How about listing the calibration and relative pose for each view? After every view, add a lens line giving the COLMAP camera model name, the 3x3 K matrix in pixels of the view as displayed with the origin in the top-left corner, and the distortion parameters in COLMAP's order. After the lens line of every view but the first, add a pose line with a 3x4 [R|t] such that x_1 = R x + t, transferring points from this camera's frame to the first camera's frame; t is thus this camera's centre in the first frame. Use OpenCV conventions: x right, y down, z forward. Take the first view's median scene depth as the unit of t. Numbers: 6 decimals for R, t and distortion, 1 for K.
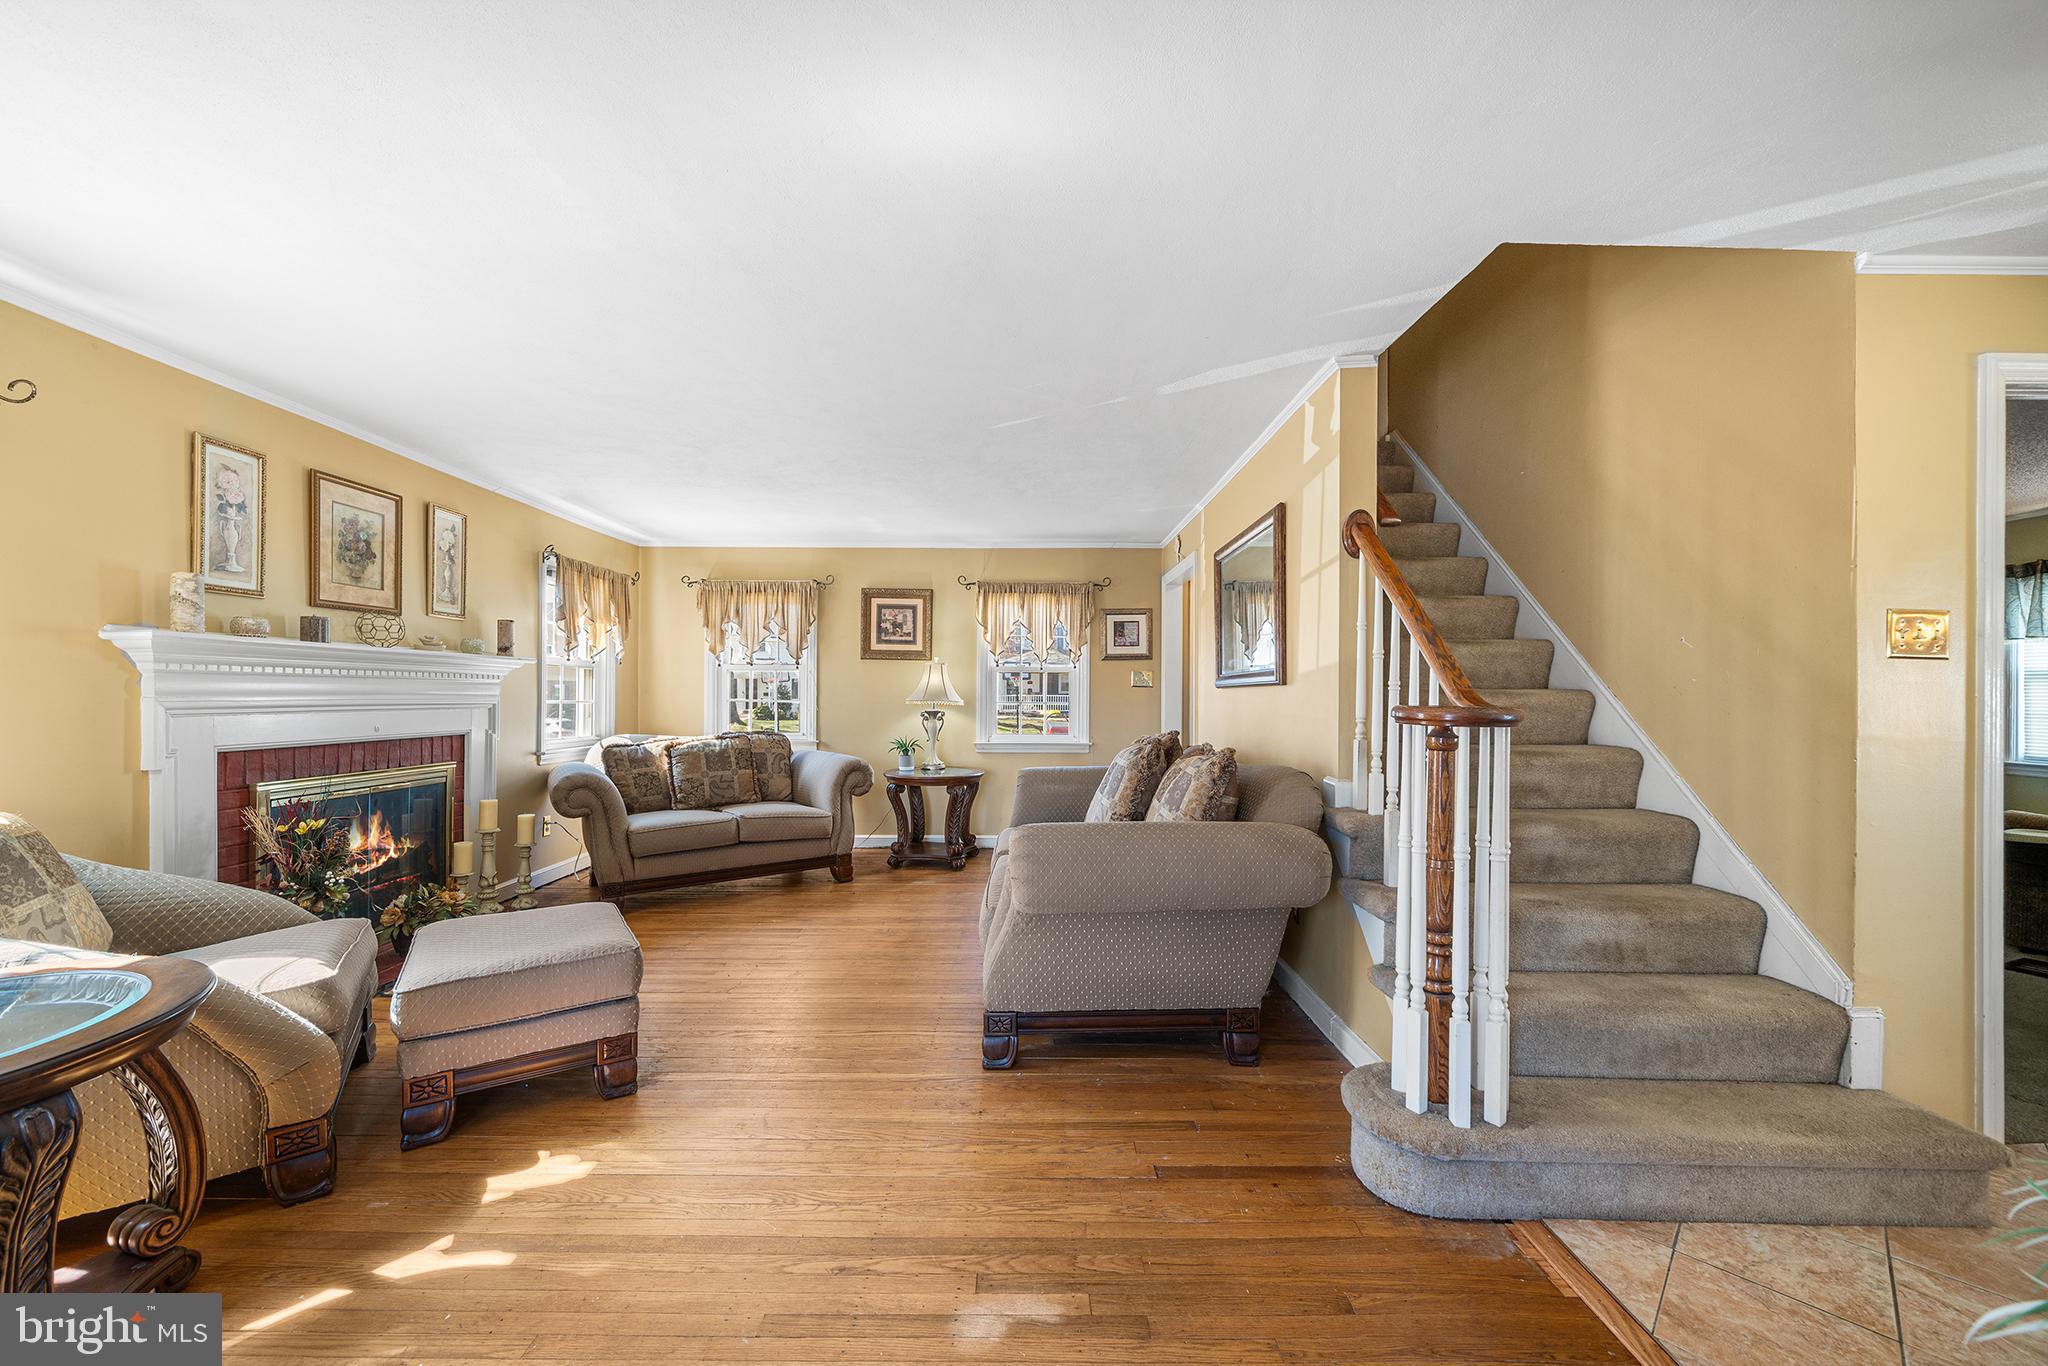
lens RADIAL K [[746.4, 0, 1026.2], [0, 746.4, 691.6], [0, 0, 1]] dist [0.002057, 0.000270]
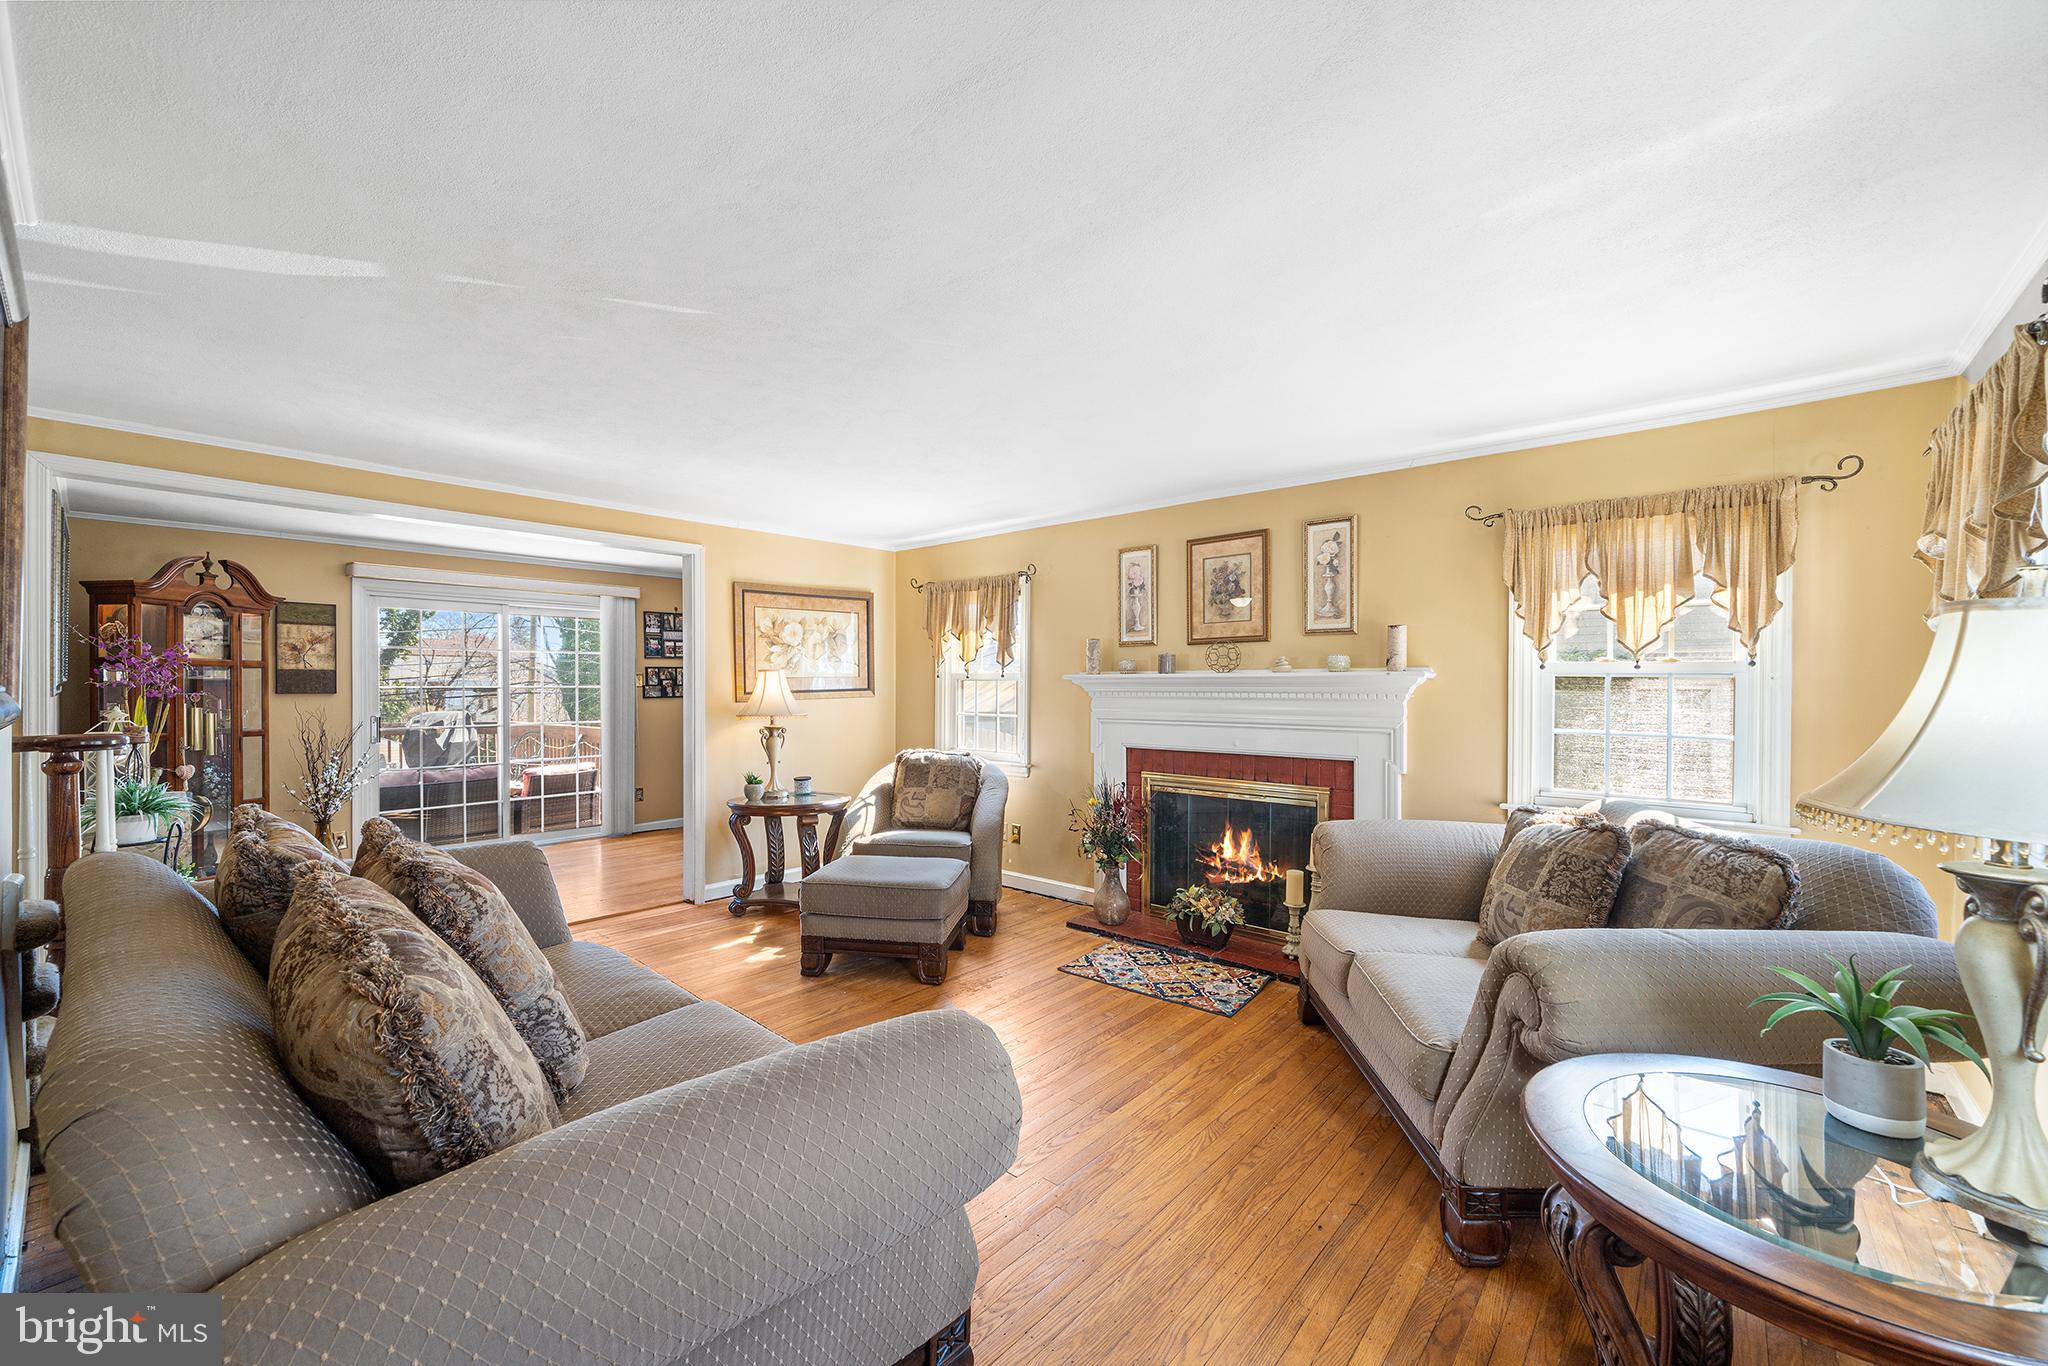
lens RADIAL K [[815.0, 0, 1014.7], [0, 815.0, 688.7], [0, 0, 1]] dist [-0.001328, -0.000082]
pose [[-0.661278, -0.004319, -0.750128, 0.305096], [-0.002113, 0.999990, -0.003895, -0.030728], [0.750138, -0.000991, -0.661281, 1.668698]]
